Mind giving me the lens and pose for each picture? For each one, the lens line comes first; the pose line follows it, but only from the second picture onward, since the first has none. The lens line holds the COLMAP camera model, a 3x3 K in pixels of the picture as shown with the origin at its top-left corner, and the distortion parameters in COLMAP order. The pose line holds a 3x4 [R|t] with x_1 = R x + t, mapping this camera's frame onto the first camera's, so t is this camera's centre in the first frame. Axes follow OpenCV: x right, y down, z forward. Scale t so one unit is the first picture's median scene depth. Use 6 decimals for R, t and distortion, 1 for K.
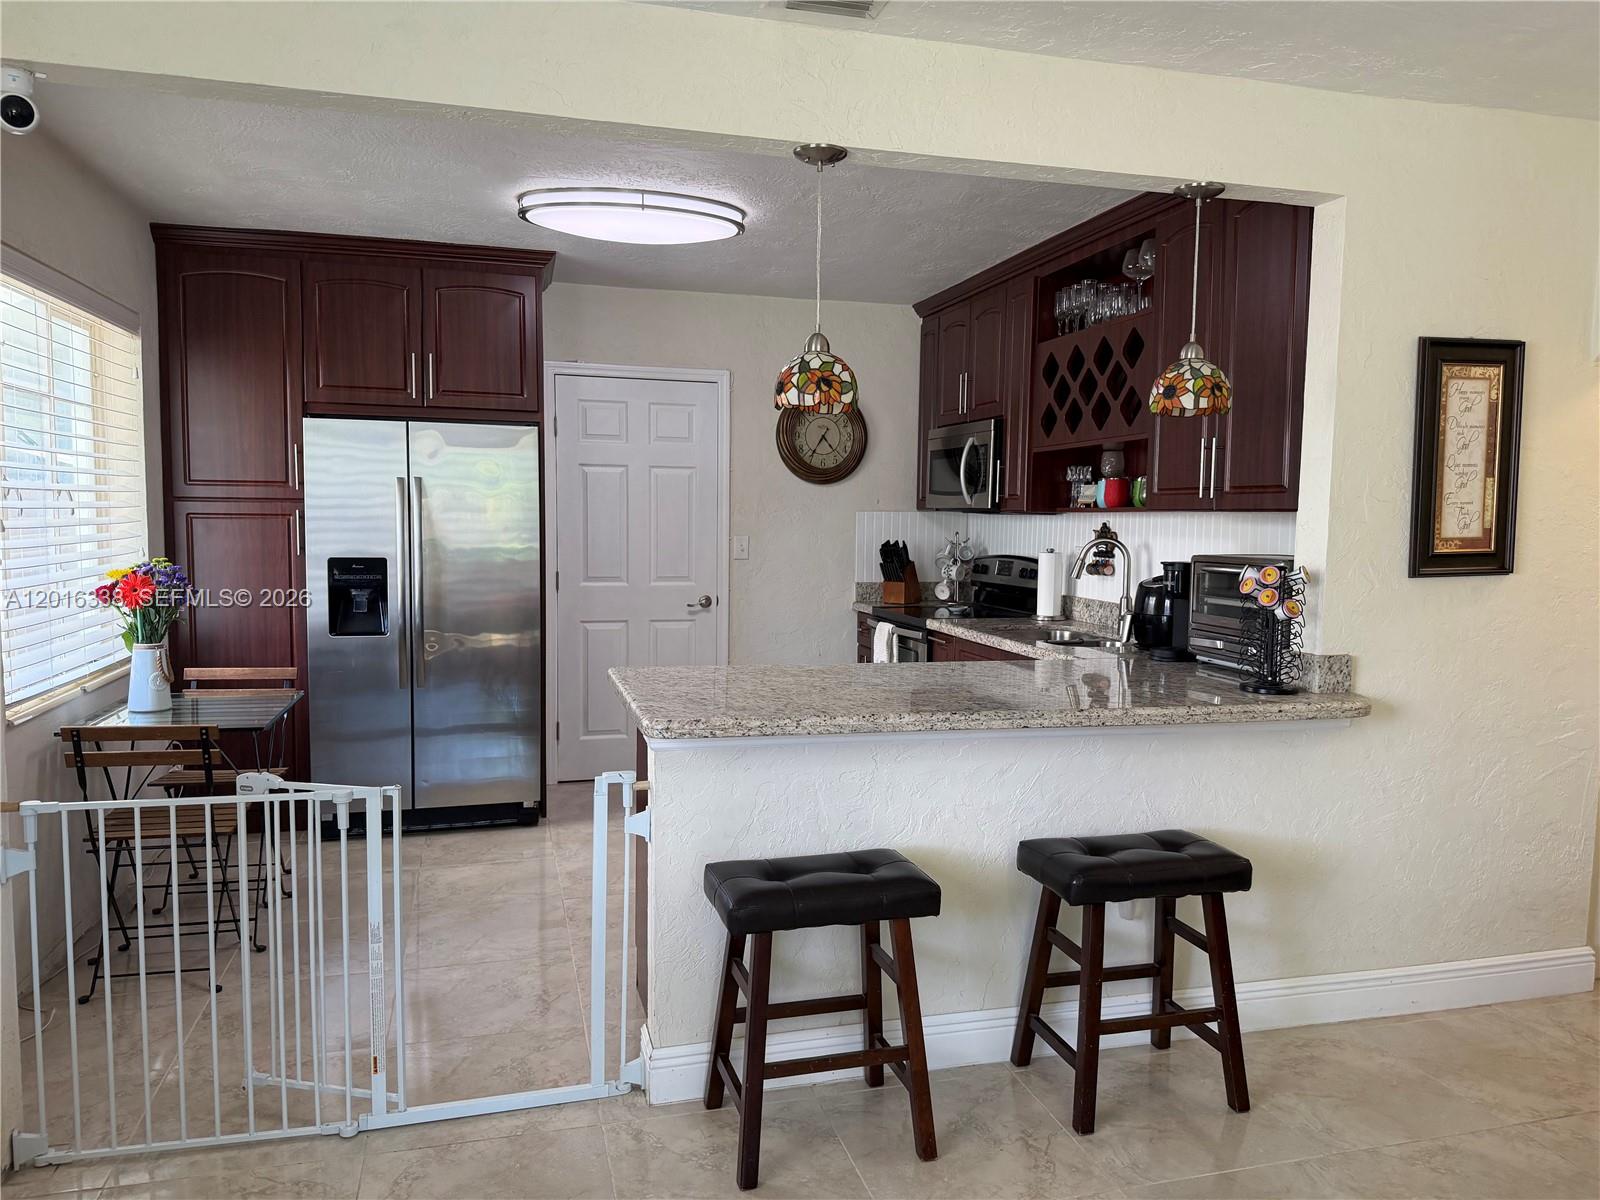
lens RADIAL K [[1119.5, 0, 800.0], [0, 1119.5, 600.0], [0, 0, 1]] dist [0.017187, -0.003093]
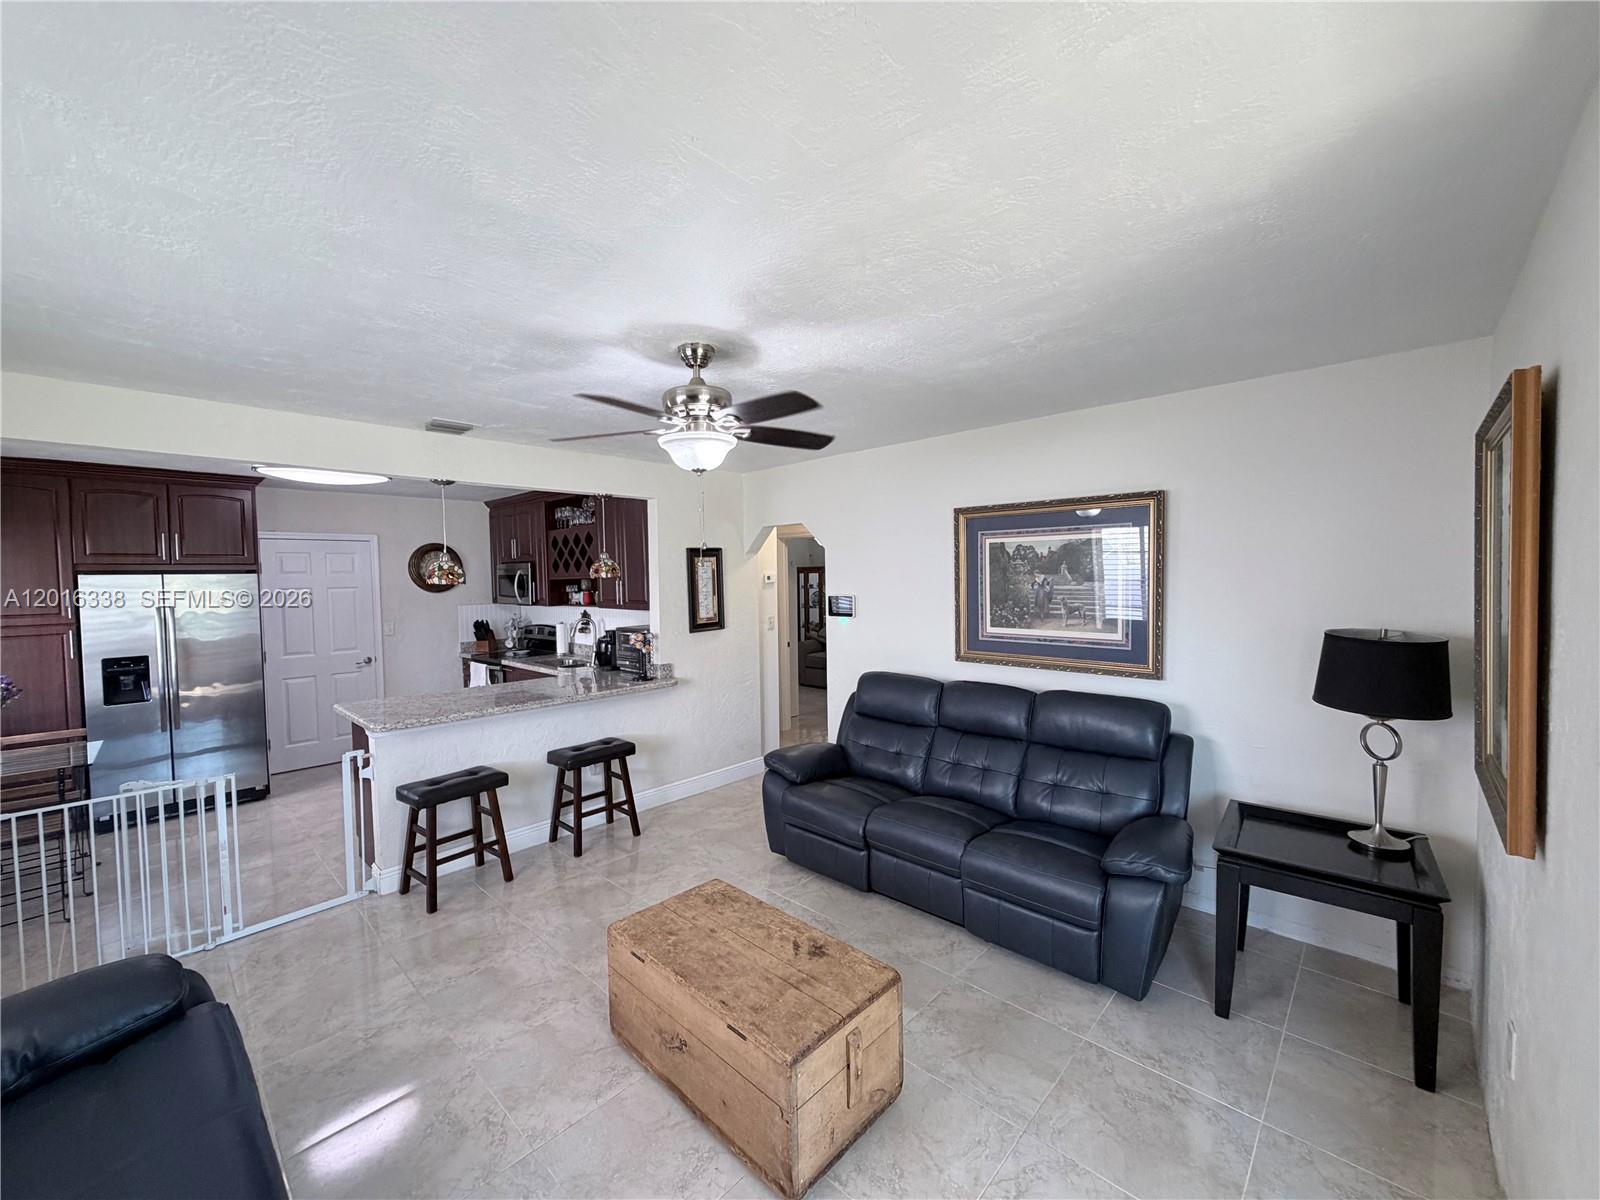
lens RADIAL K [[642.4, 0, 800.0], [0, 642.4, 600.0], [0, 0, 1]] dist [-0.010371, -0.000146]
pose [[0.850696, -0.050053, 0.523270, -0.050392], [0.070071, 0.997370, -0.018514, -0.052014], [-0.520967, 0.052416, 0.851966, -0.483498]]
